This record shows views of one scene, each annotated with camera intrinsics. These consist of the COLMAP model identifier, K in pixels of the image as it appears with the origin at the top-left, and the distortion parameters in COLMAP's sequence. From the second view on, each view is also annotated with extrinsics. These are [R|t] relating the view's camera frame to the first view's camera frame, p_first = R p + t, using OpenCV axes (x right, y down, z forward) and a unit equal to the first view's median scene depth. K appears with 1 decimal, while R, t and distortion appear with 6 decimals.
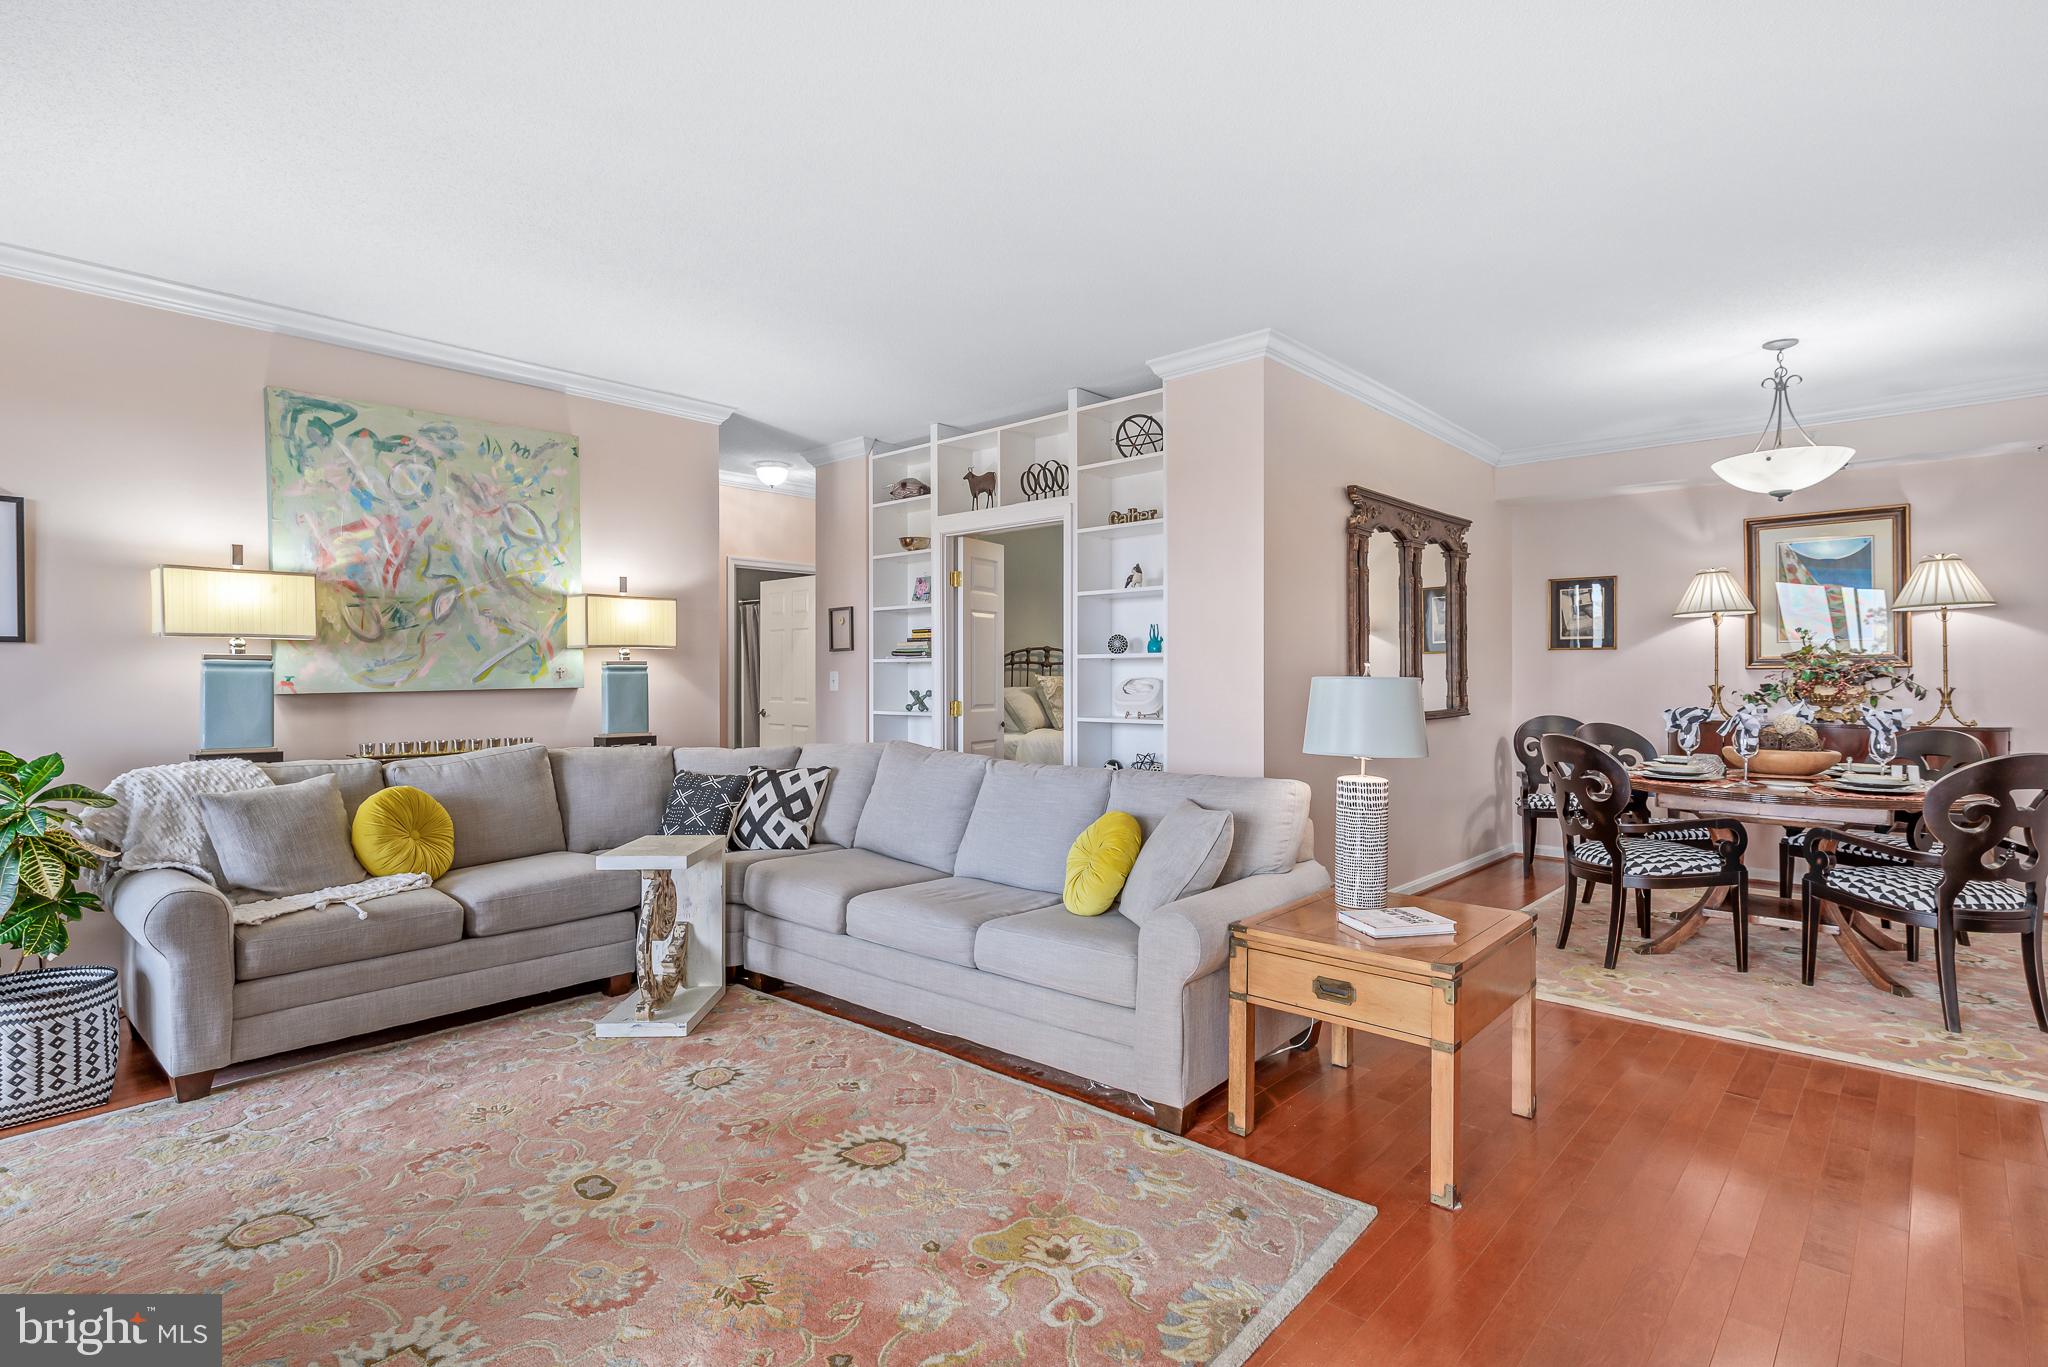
lens RADIAL K [[1007.5, 0, 1030.1], [0, 1007.5, 682.6], [0, 0, 1]] dist [0.004356, 0.000524]
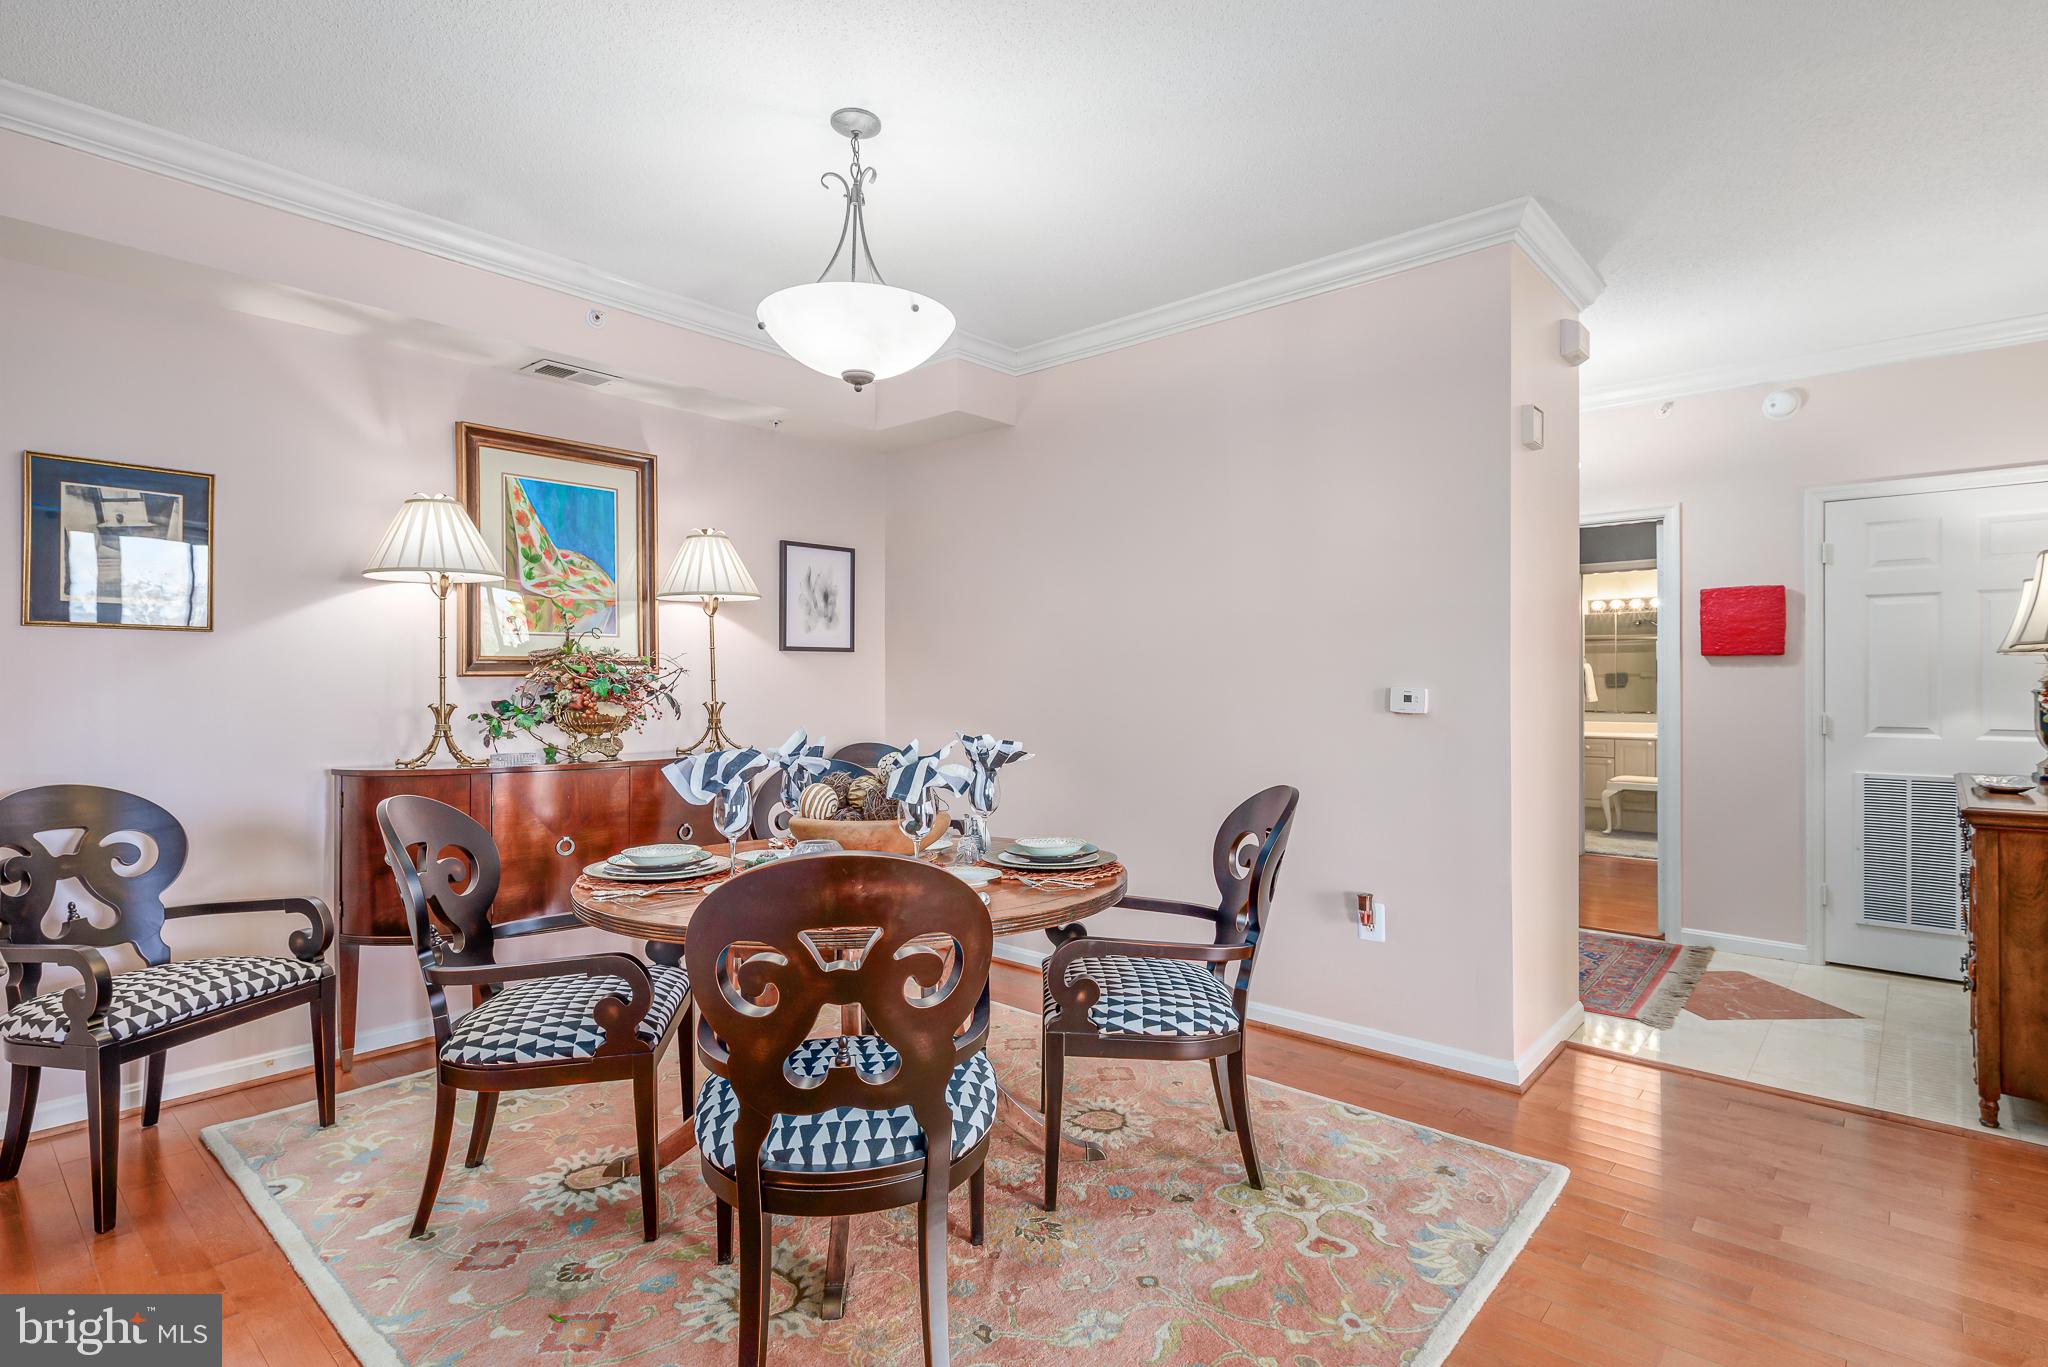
lens RADIAL K [[1006.9, 0, 1022.1], [0, 1006.9, 678.0], [0, 0, 1]] dist [0.007036, 0.001344]
pose [[-0.007487, 0.007619, 0.999943, 0.174831], [0.006598, 0.999950, -0.007570, -0.008656], [-0.999950, 0.006541, -0.007537, 1.019680]]
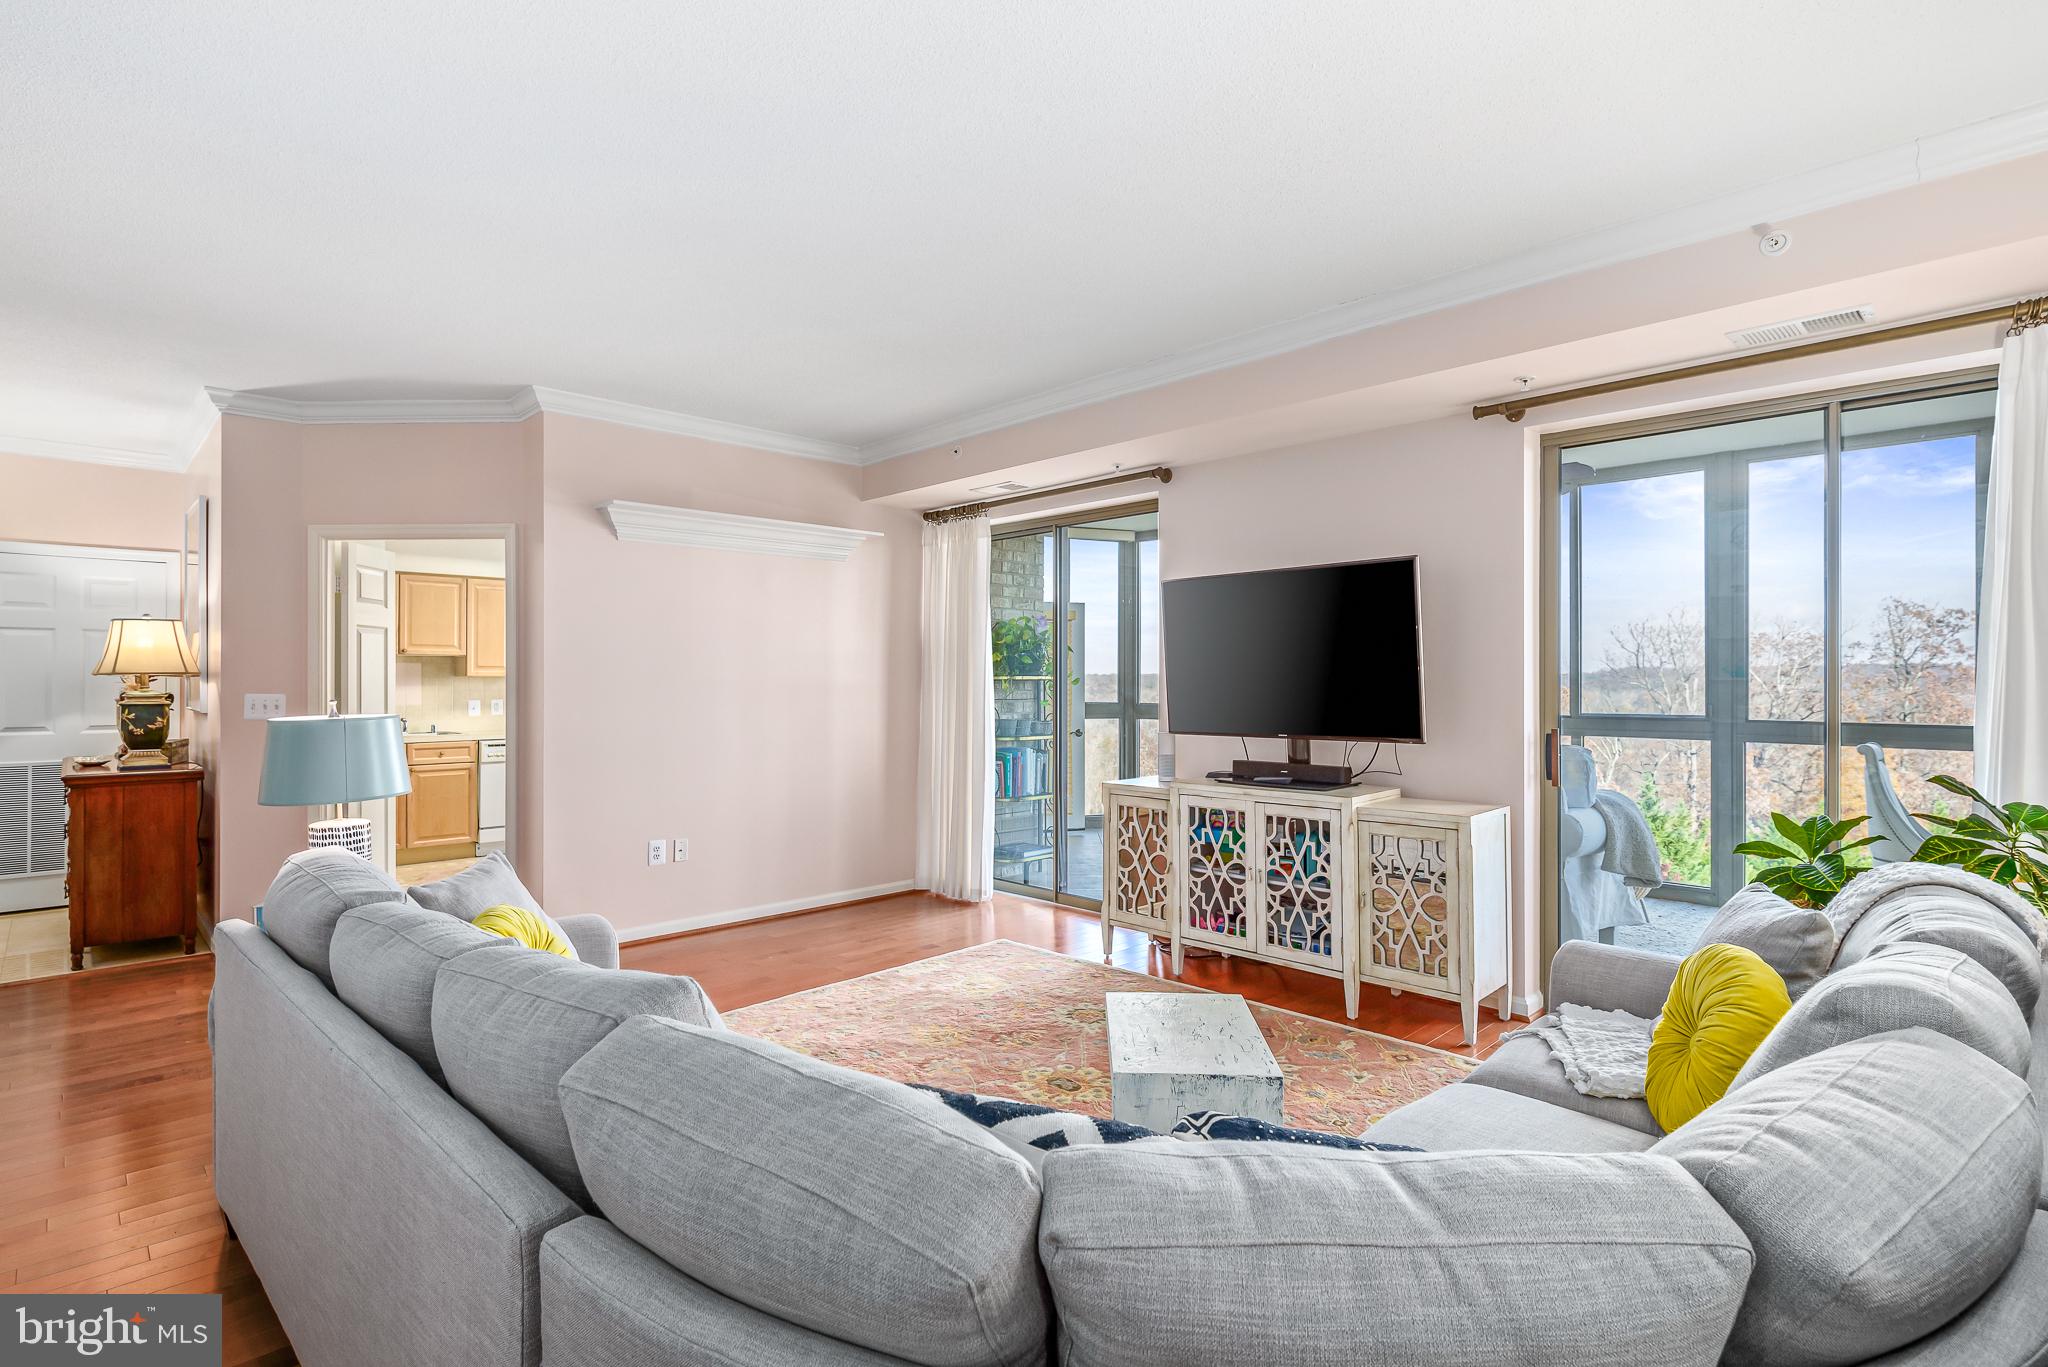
lens RADIAL K [[1008.5, 0, 1023.7], [0, 1008.5, 669.7], [0, 0, 1]] dist [-0.000548, -0.000698]
pose [[-0.997564, 0.005008, 0.069578, -0.281690], [0.004886, 0.999986, -0.001935, -0.030766], [-0.069587, -0.001591, -0.997575, 1.416196]]
